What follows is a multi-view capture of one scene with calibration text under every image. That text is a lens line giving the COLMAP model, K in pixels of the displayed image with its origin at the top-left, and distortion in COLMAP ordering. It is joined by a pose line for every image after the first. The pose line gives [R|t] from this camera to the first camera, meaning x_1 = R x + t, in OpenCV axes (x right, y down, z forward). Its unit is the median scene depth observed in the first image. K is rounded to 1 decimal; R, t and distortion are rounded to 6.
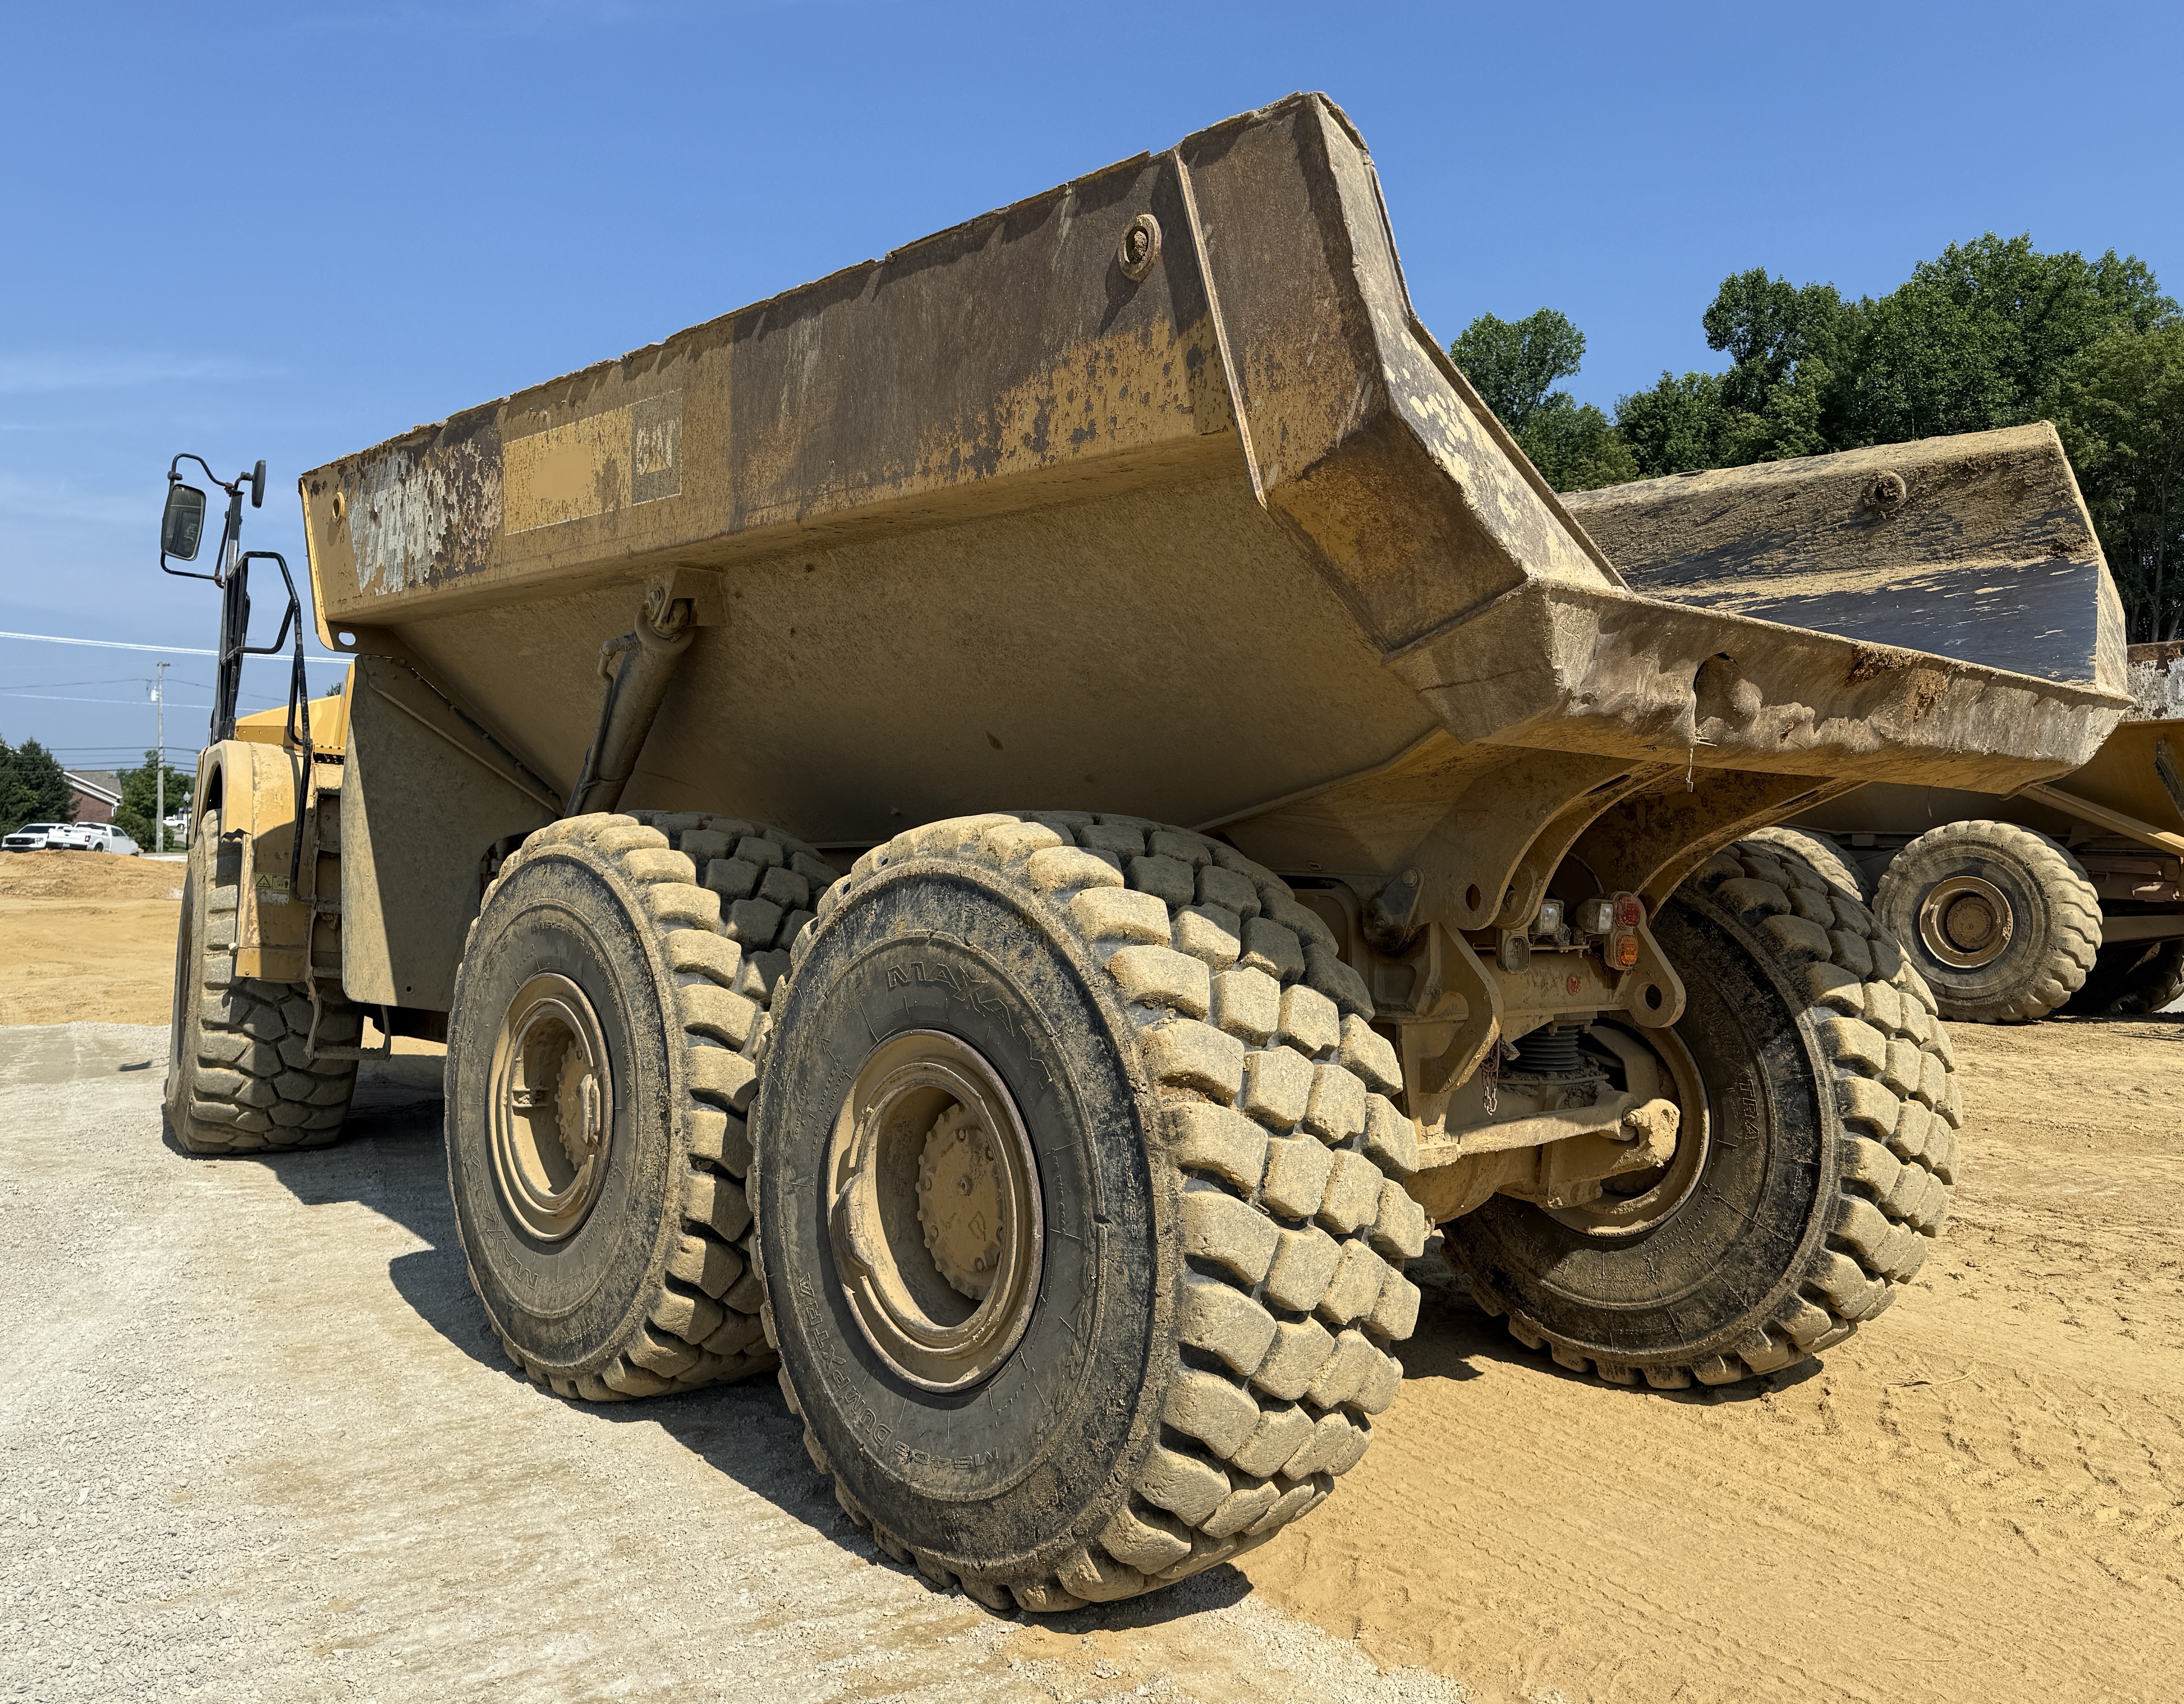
lens RADIAL K [[1790.9, 0, 1104.1], [0, 1790.9, 834.6], [0, 0, 1]] dist [0.164324, -0.300119]
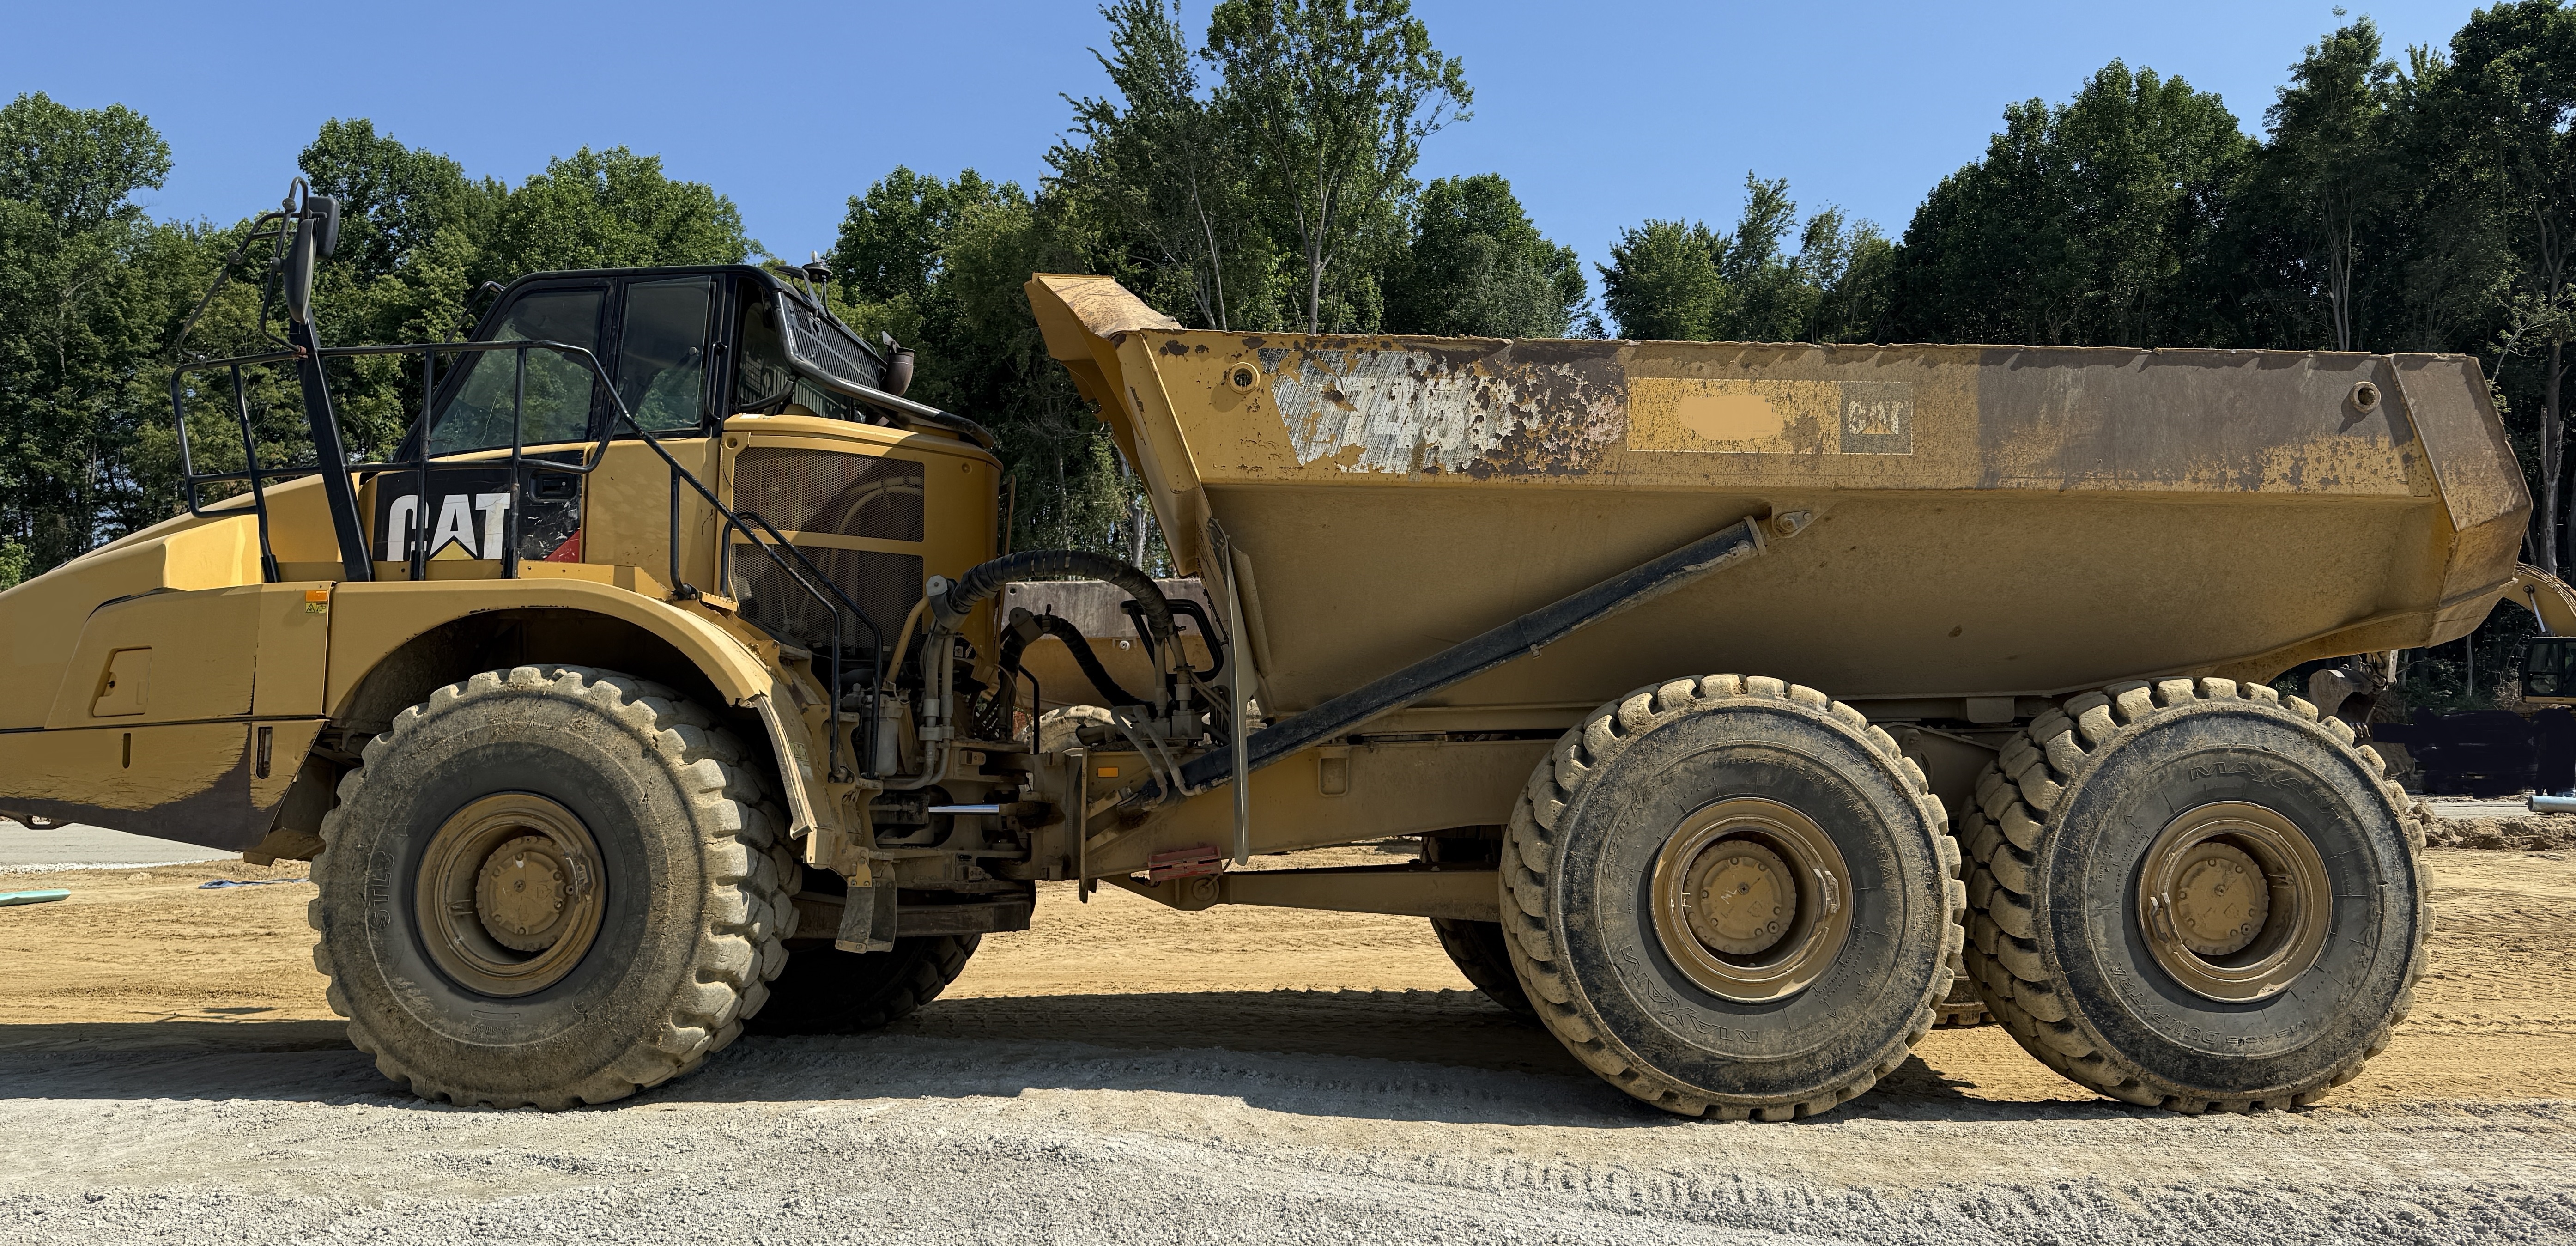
lens RADIAL K [[1859.9, 0, 1300.7], [0, 1859.9, 650.3], [0, 0, 1]] dist [0.185938, -0.346026]
pose [[0.619700, 0.025281, 0.784431, -1.739569], [0.006335, 0.999287, -0.037210, 0.021354], [-0.784813, 0.028028, 0.619099, 0.460327]]
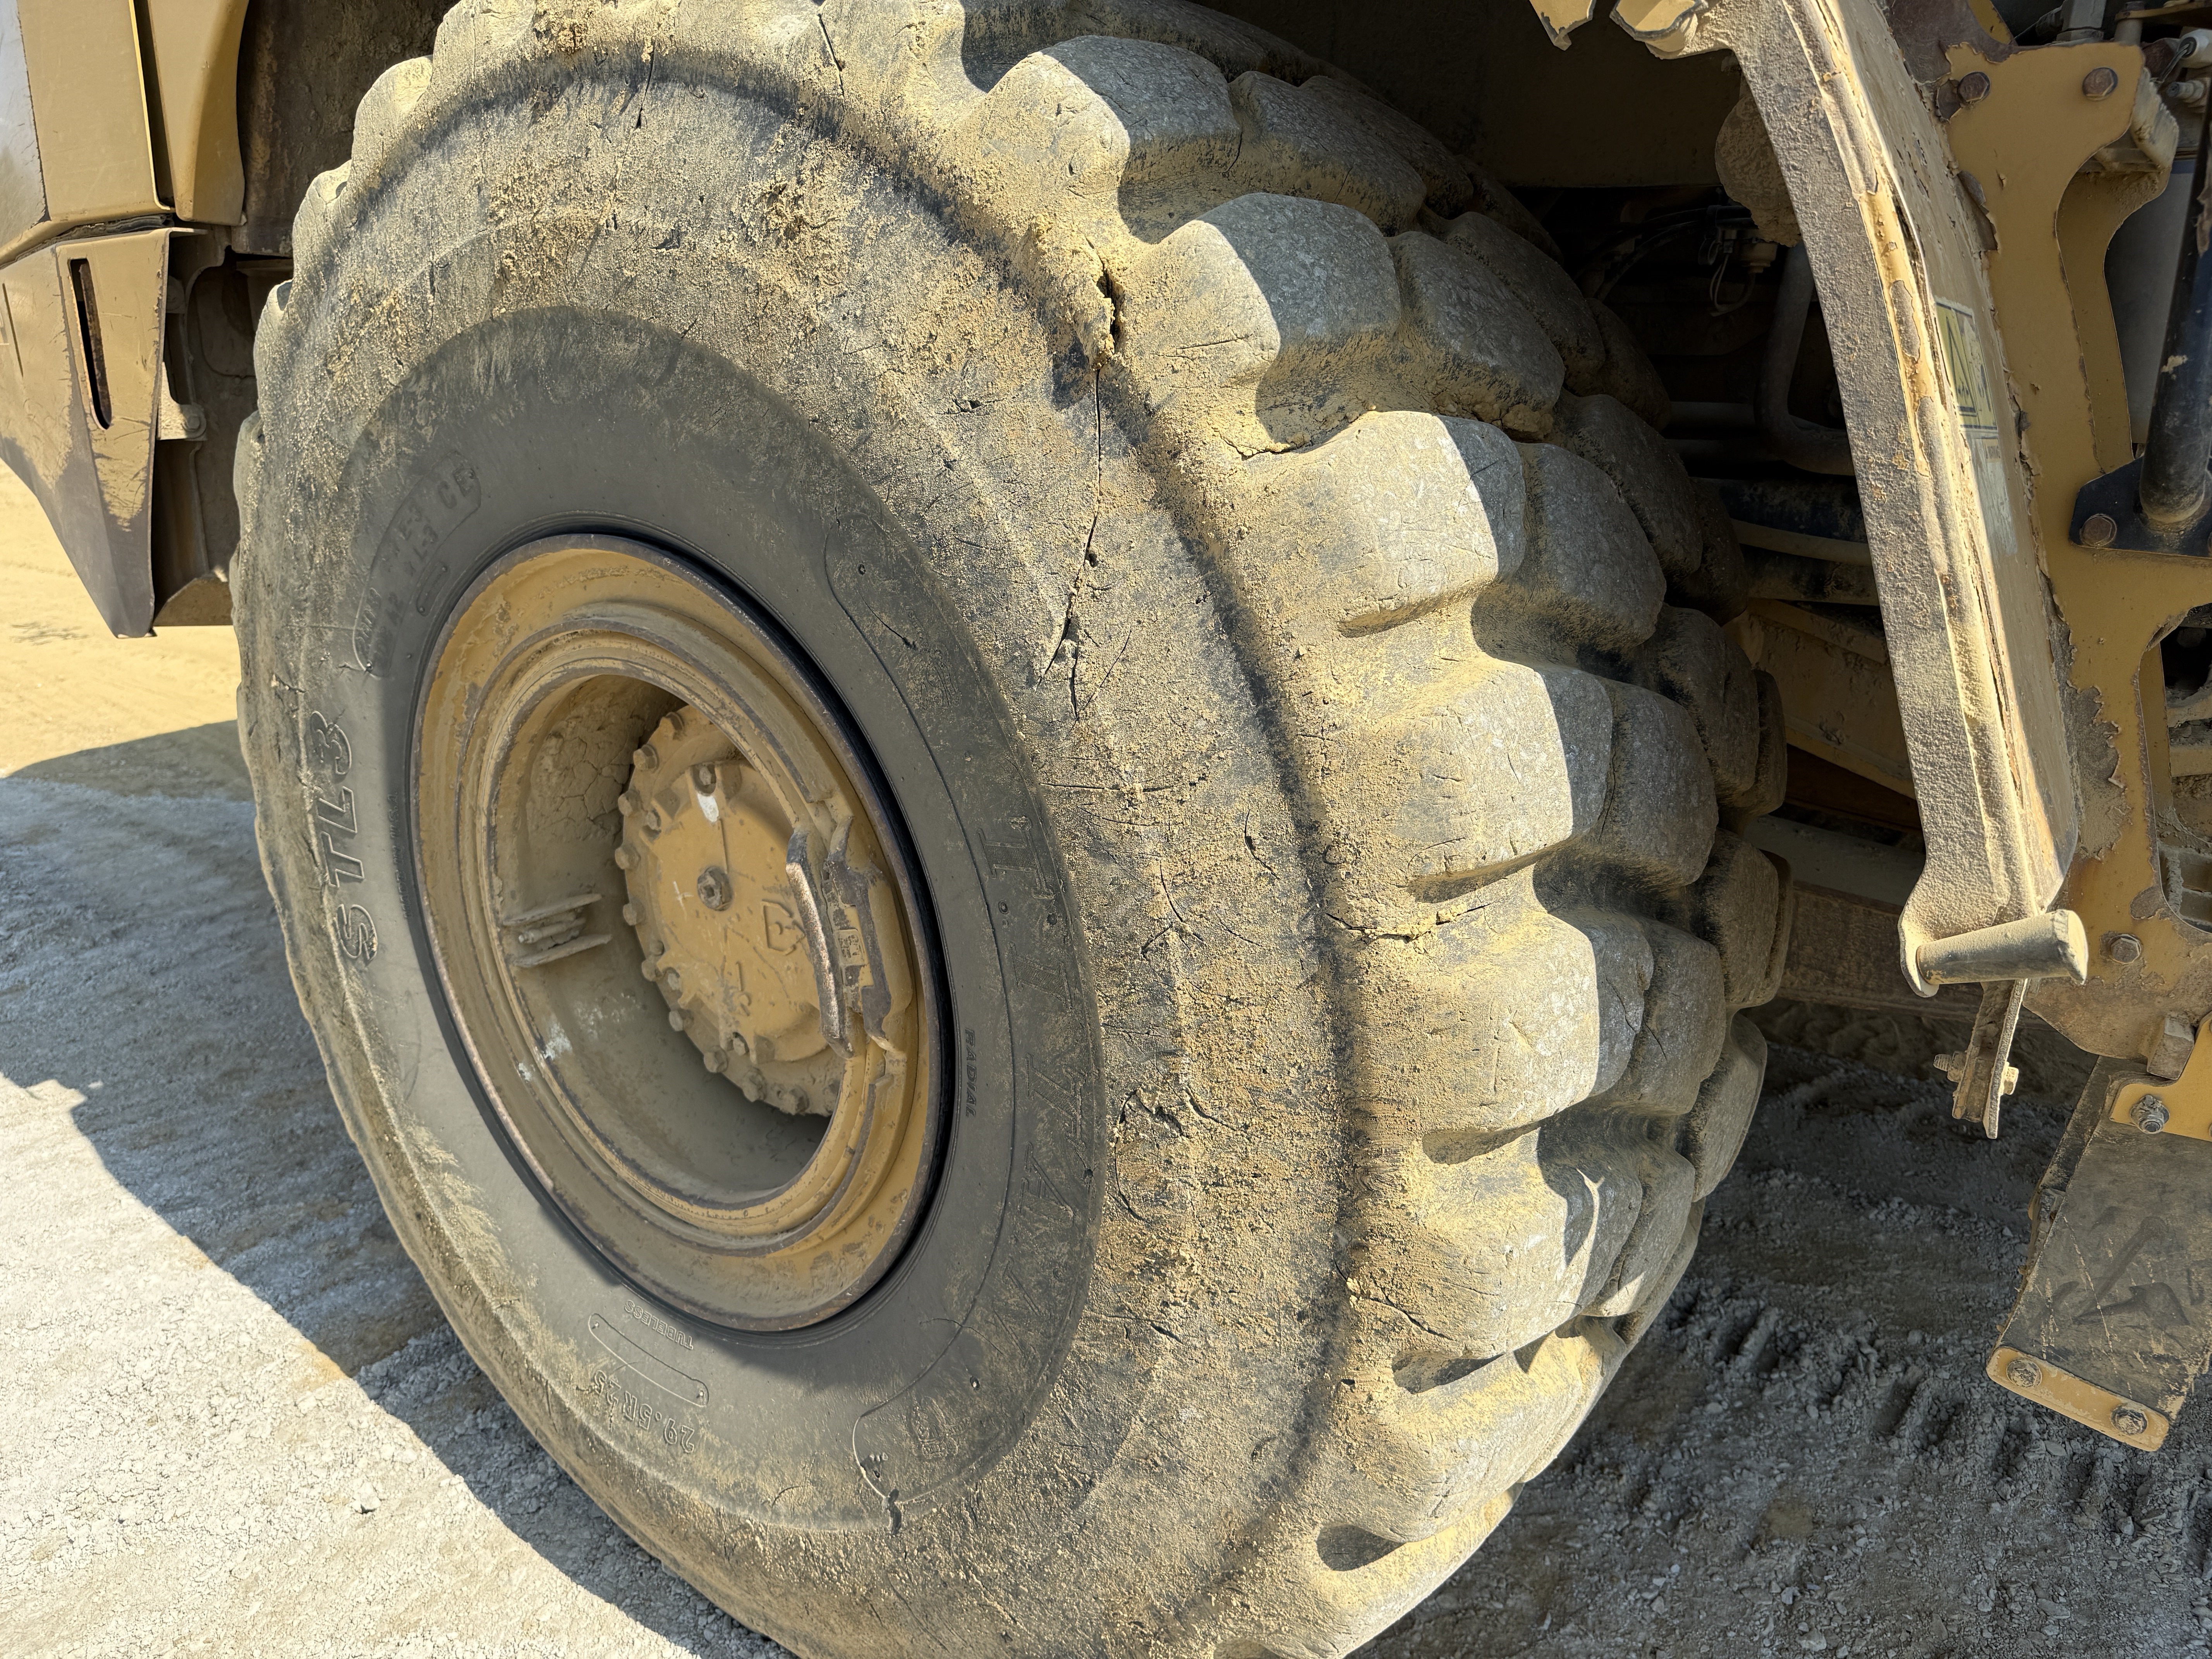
lens RADIAL K [[1561.9, 0, 1113.4], [0, 1561.9, 858.2], [0, 0, 1]] dist [0.074160, -0.119311]
pose [[0.921523, -0.163127, 0.352399, -0.965332], [0.029884, 0.934588, 0.354476, 0.028604], [-0.387172, -0.316126, 0.866119, 1.584752]]
